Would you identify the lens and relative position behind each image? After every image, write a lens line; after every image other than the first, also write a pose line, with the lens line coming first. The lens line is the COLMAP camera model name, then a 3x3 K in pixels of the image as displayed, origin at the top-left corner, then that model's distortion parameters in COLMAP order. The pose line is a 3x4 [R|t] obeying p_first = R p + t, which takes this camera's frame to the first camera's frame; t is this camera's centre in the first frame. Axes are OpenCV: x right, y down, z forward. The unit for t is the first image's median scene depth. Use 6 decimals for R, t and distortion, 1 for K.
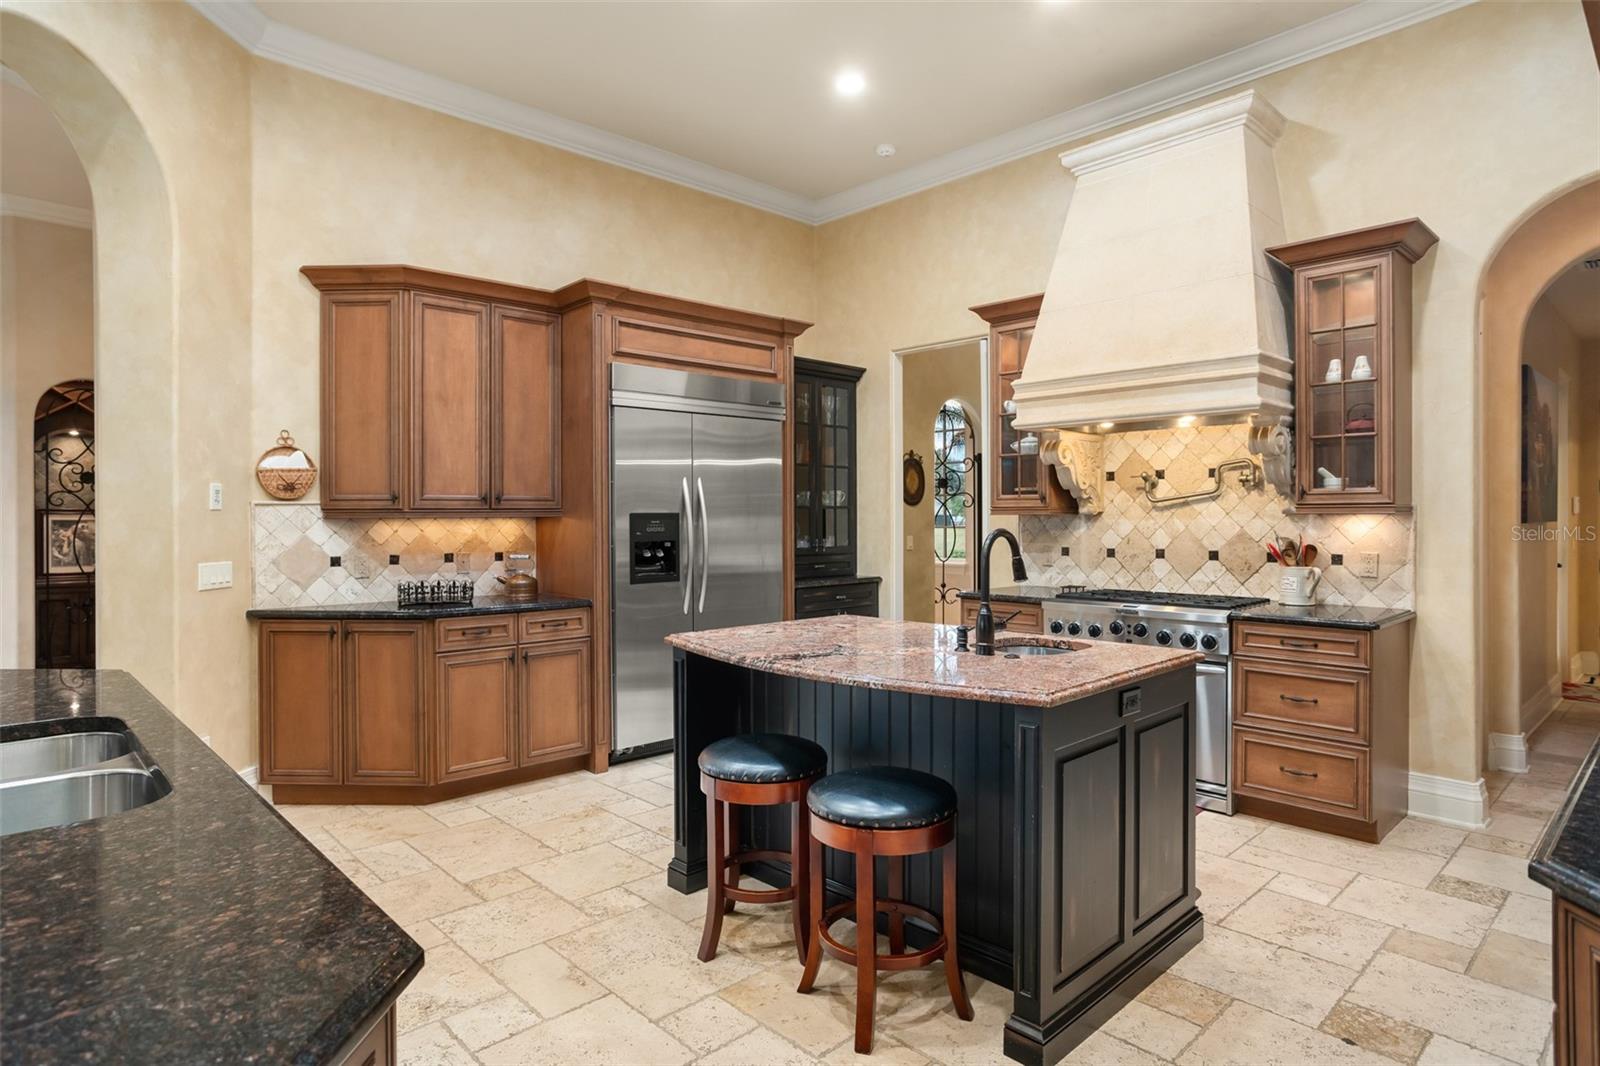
lens RADIAL K [[896.2, 0, 802.3], [0, 896.2, 523.6], [0, 0, 1]] dist [-0.033767, 0.003833]
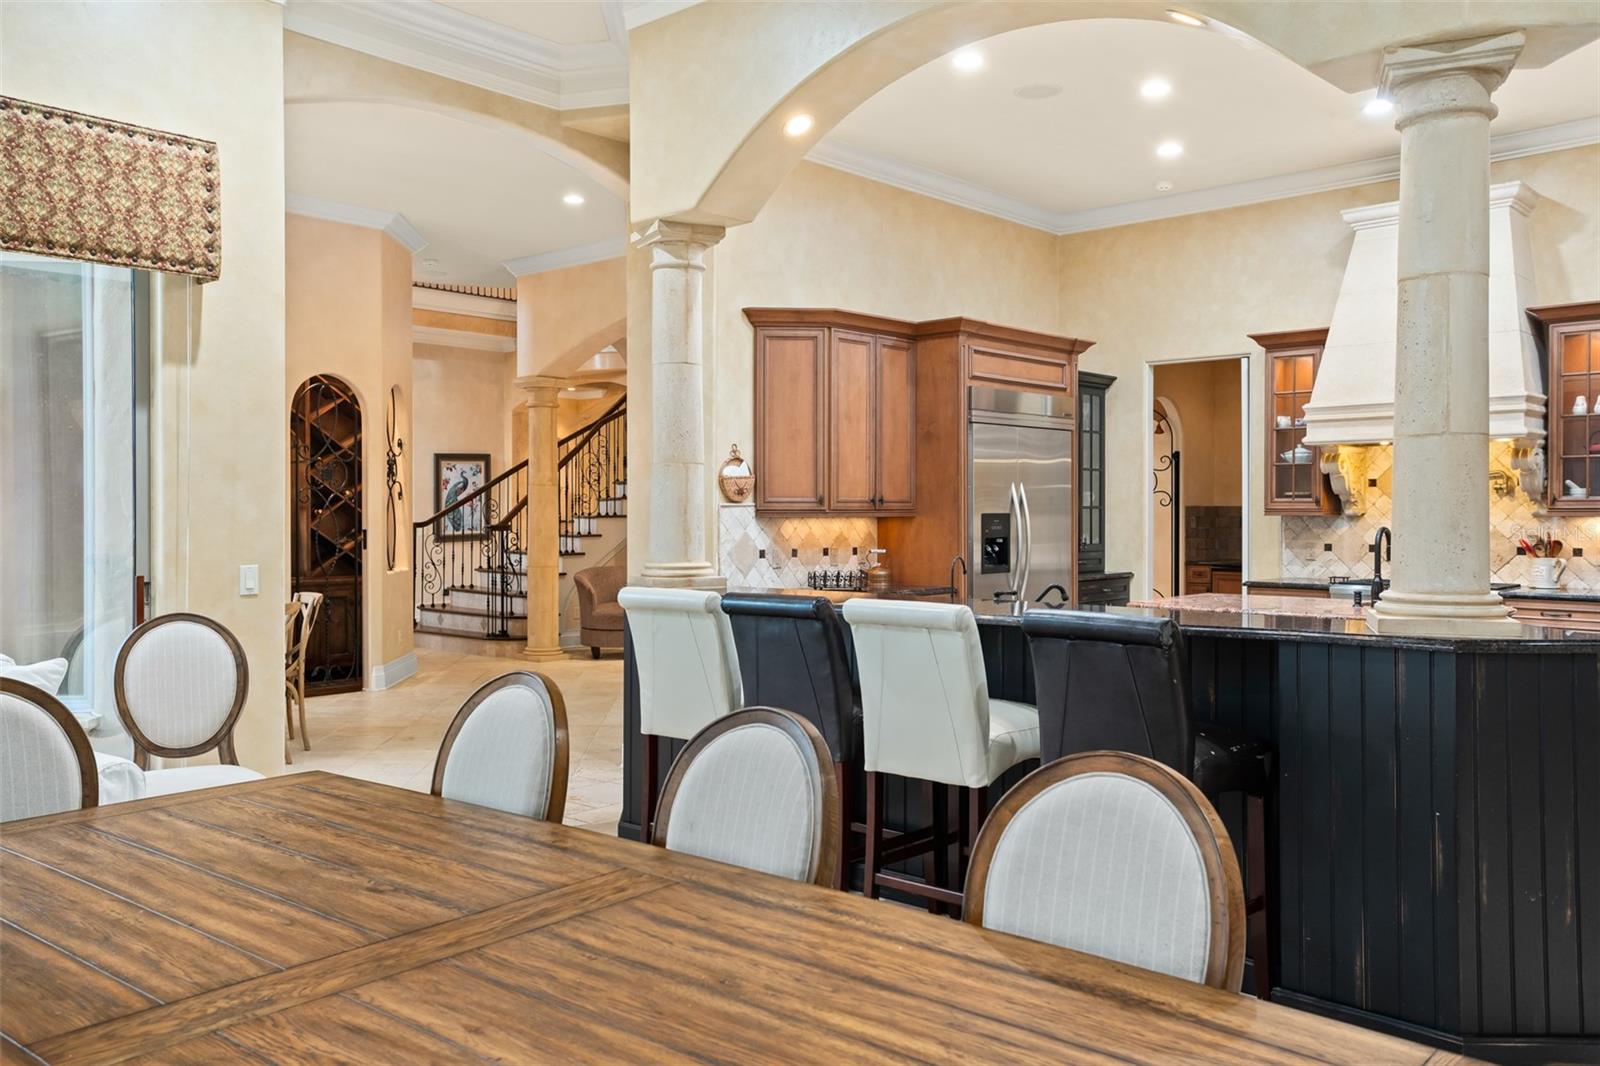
lens RADIAL K [[1331.9, 0, 798.3], [0, 1331.9, 519.6], [0, 0, 1]] dist [0.062403, 0.006097]
pose [[0.995353, 0.002262, 0.096262, -0.624668], [-0.002158, 0.999997, -0.001185, -0.001114], [-0.096265, 0.000972, 0.995355, -0.746221]]
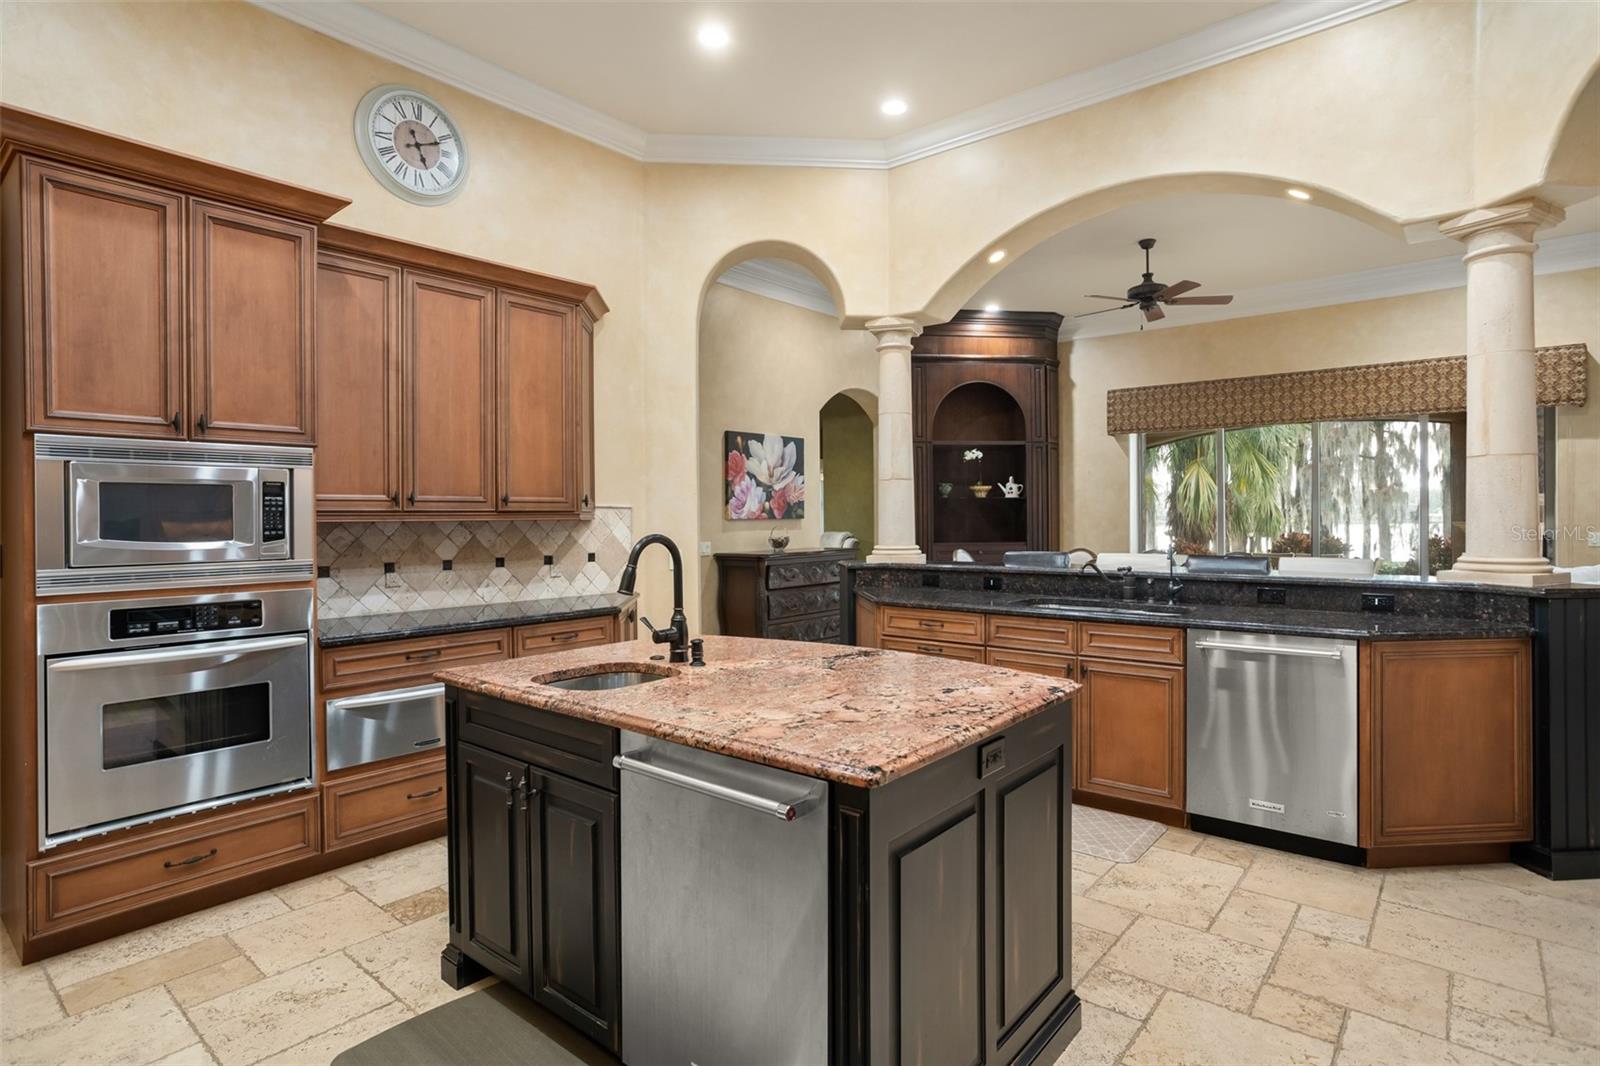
lens RADIAL K [[805.2, 0, 811.3], [0, 805.2, 522.9], [0, 0, 1]] dist [-0.033423, 0.005846]
pose [[-0.993670, 0.011250, -0.111774, 0.095993], [0.009577, 0.999834, 0.015491, -0.011832], [0.111930, 0.014322, -0.993613, 1.151113]]
